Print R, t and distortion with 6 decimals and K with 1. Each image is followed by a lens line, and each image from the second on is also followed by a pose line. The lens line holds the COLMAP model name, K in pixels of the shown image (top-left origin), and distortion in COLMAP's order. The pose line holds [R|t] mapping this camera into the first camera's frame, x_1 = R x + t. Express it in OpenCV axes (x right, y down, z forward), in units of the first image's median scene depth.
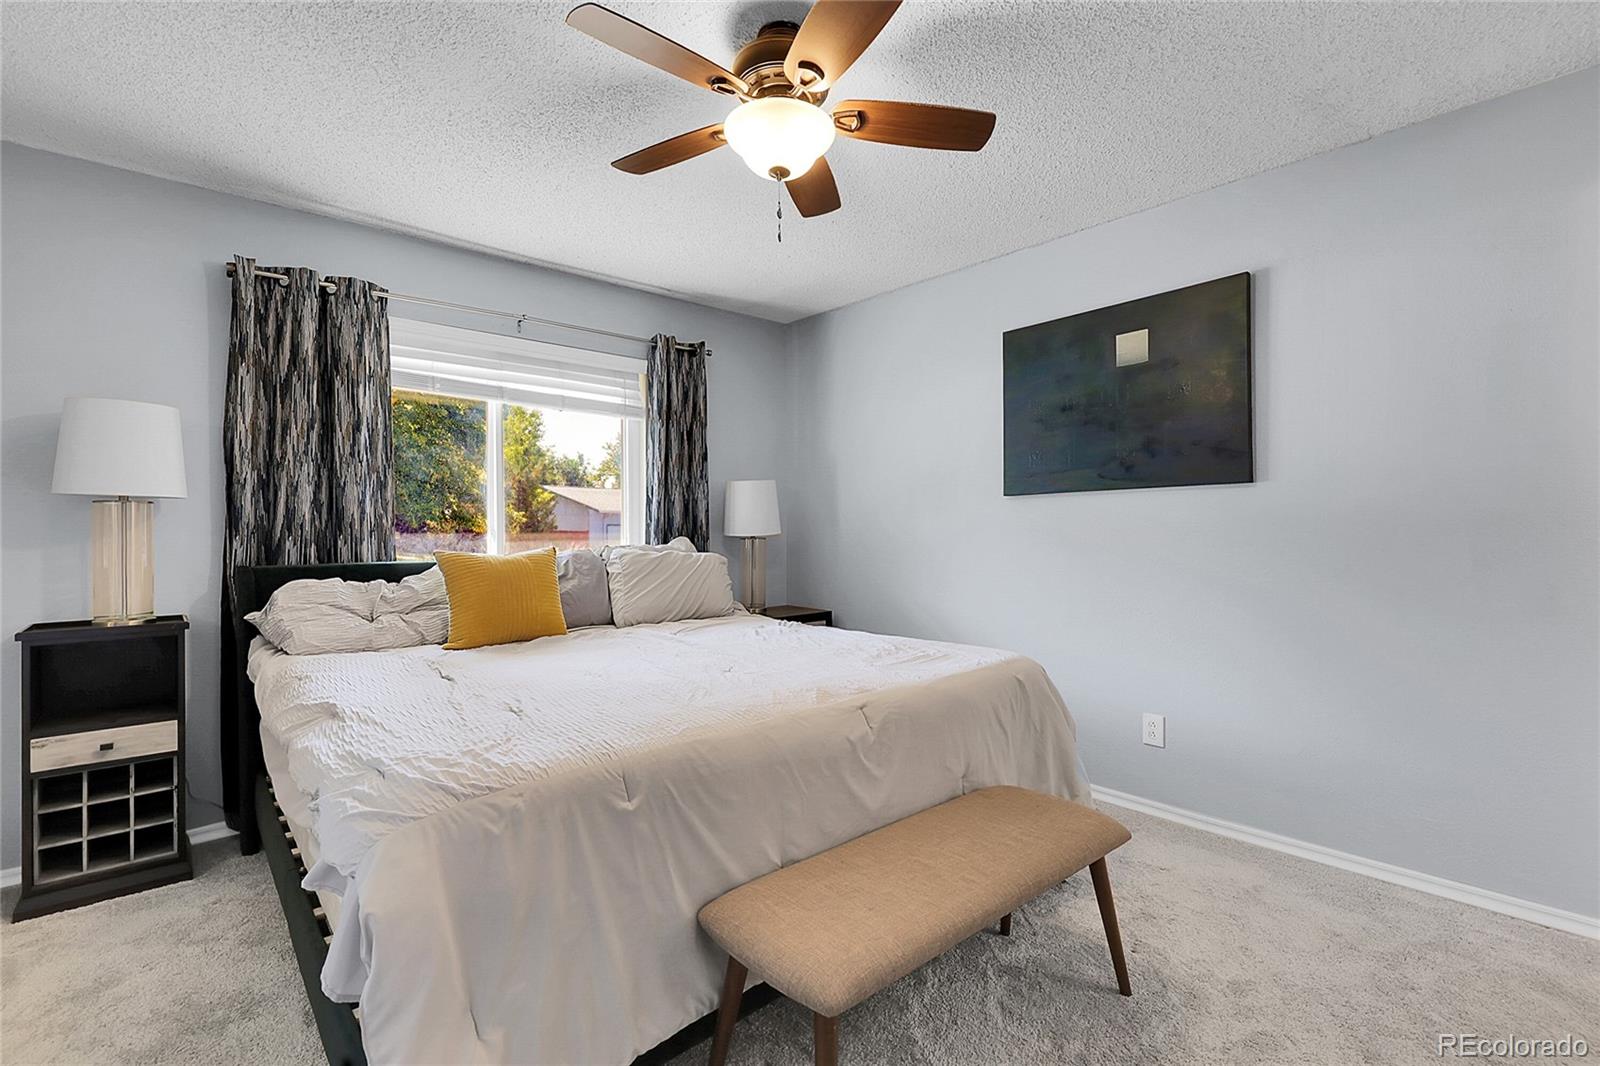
lens RADIAL K [[729.9, 0, 800.0], [0, 729.9, 533.0], [0, 0, 1]] dist [0.001046, -0.000003]
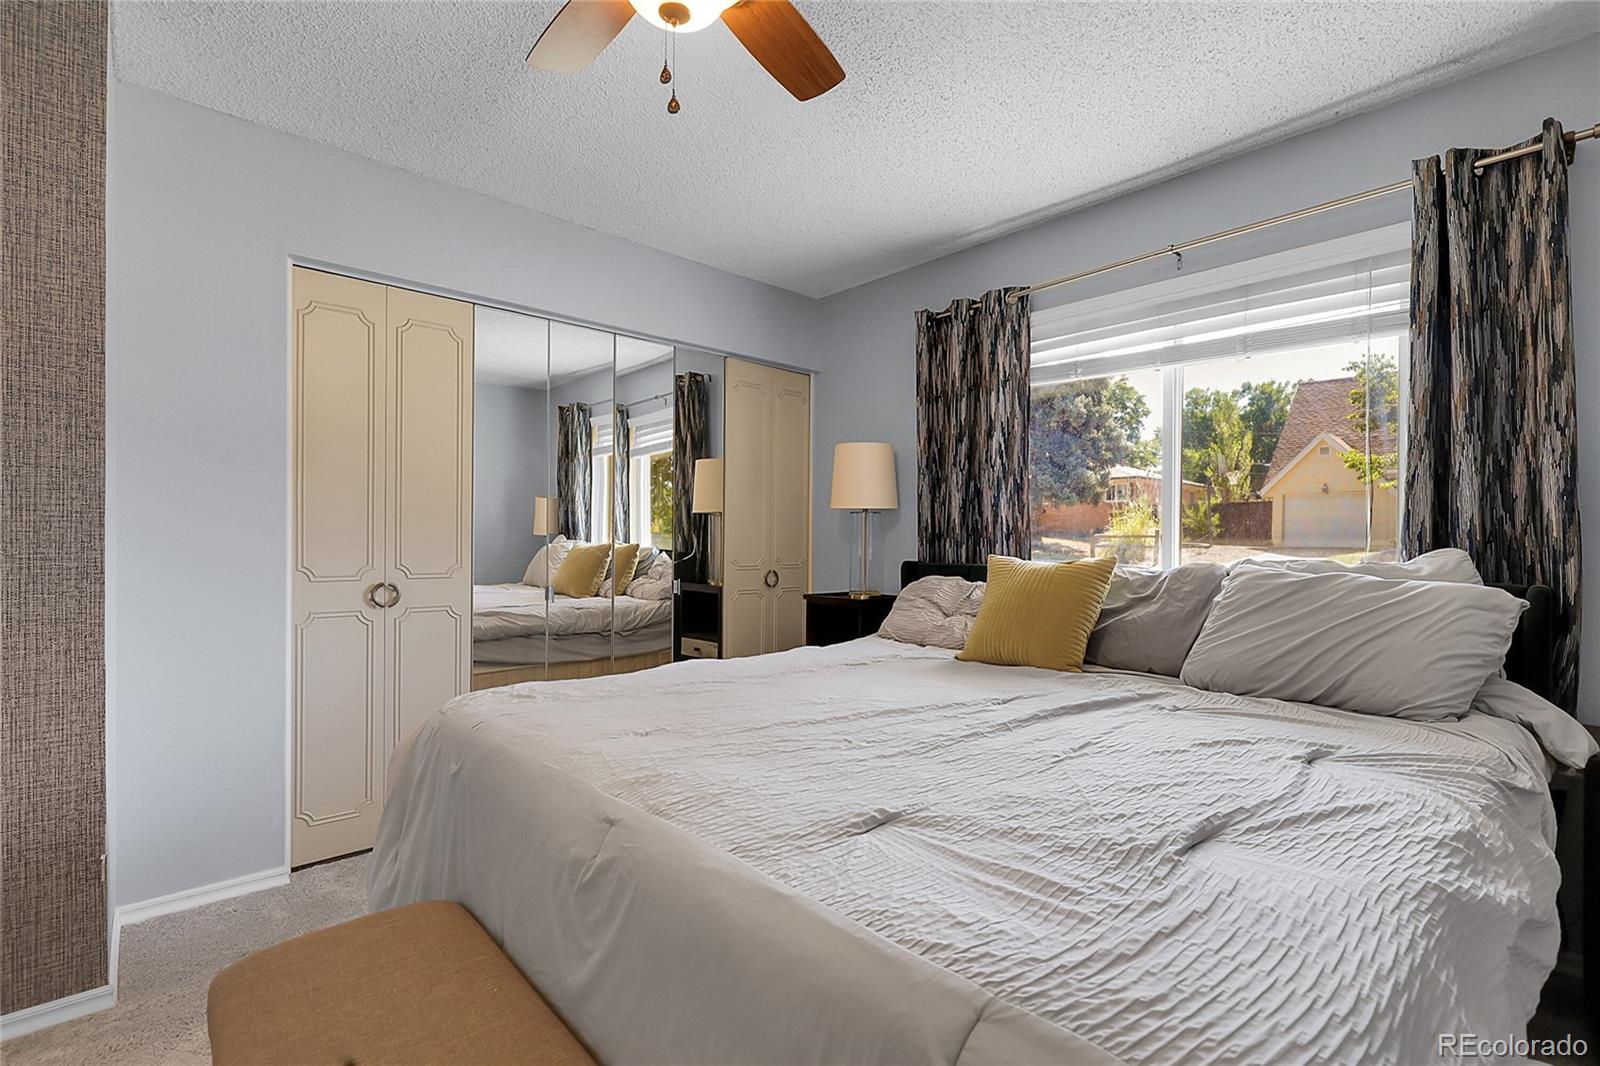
lens RADIAL K [[729.9, 0, 800.0], [0, 729.9, 533.0], [0, 0, 1]] dist [0.001046, -0.000003]
pose [[0.013111, 0.003461, -0.999908, 0.412537], [-0.008165, 0.999961, 0.003354, -0.005091], [0.999881, 0.008120, 0.013139, 0.694910]]
